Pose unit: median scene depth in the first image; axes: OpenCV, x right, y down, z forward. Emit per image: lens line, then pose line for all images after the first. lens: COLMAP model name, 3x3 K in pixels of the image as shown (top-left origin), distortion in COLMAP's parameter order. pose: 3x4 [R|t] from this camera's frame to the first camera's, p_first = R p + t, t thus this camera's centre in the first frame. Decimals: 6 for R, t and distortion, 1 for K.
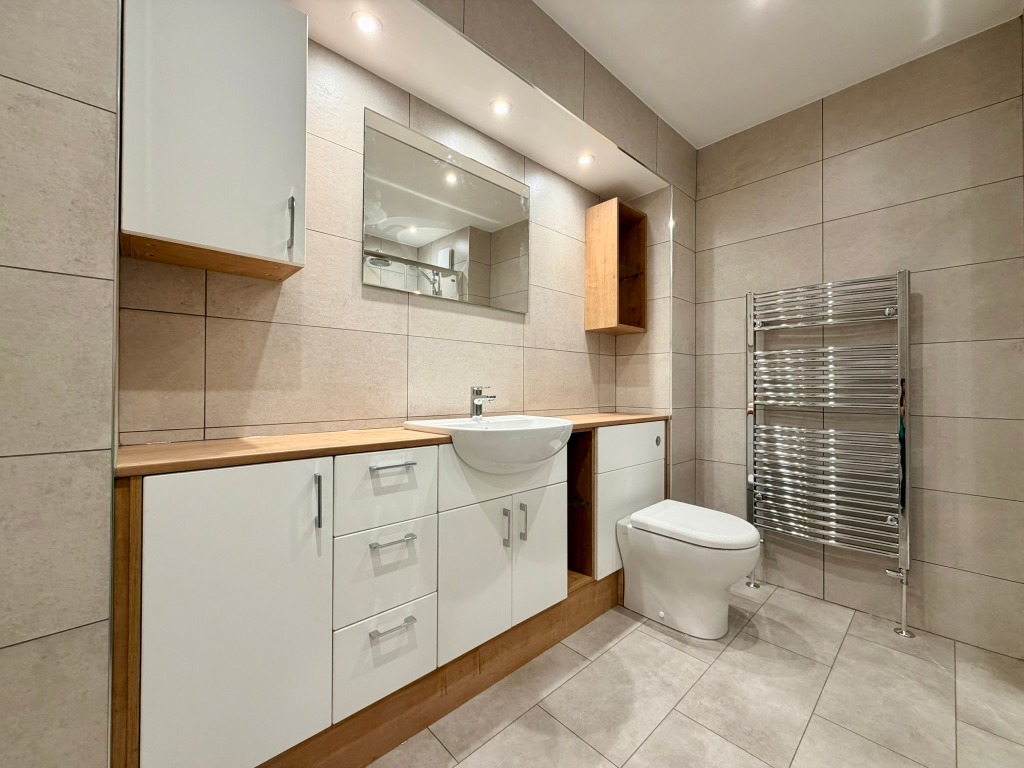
lens RADIAL K [[409.6, 0, 509.8], [0, 409.6, 381.1], [0, 0, 1]] dist [0.000190, 0.000289]
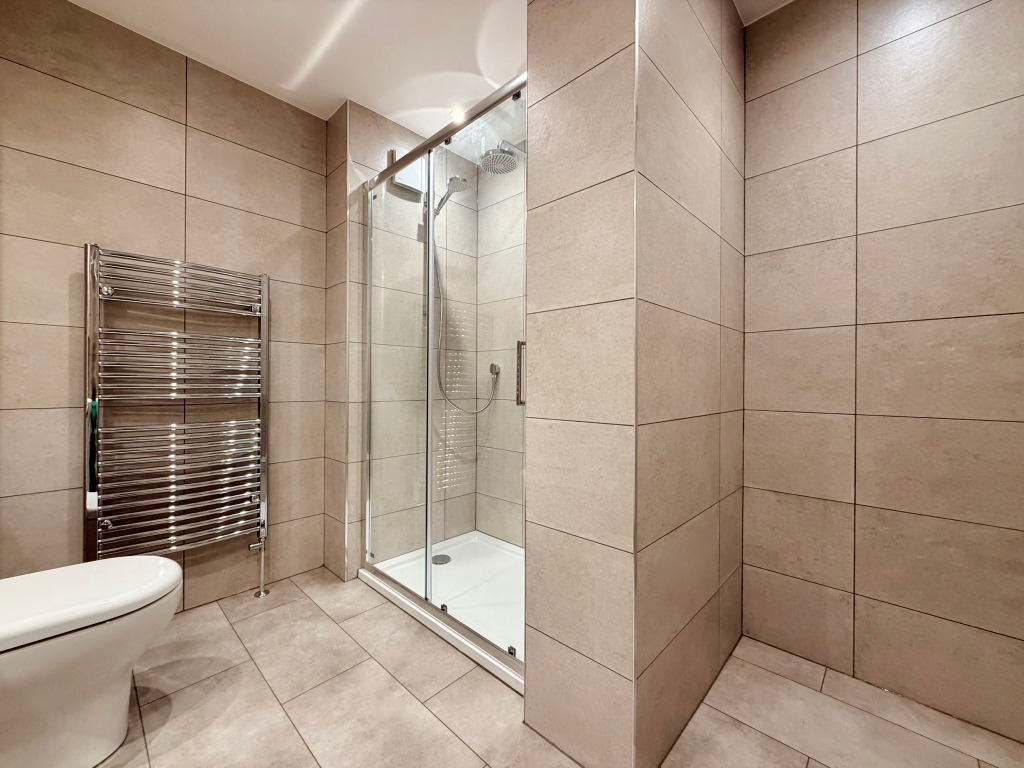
lens RADIAL K [[409.6, 0, 509.8], [0, 409.6, 381.1], [0, 0, 1]] dist [0.000190, 0.000289]
pose [[-0.065304, -0.000267, 0.997865, -0.225443], [-0.020647, 0.999786, -0.001084, 0.012061], [-0.997652, -0.020674, -0.065295, 0.415504]]
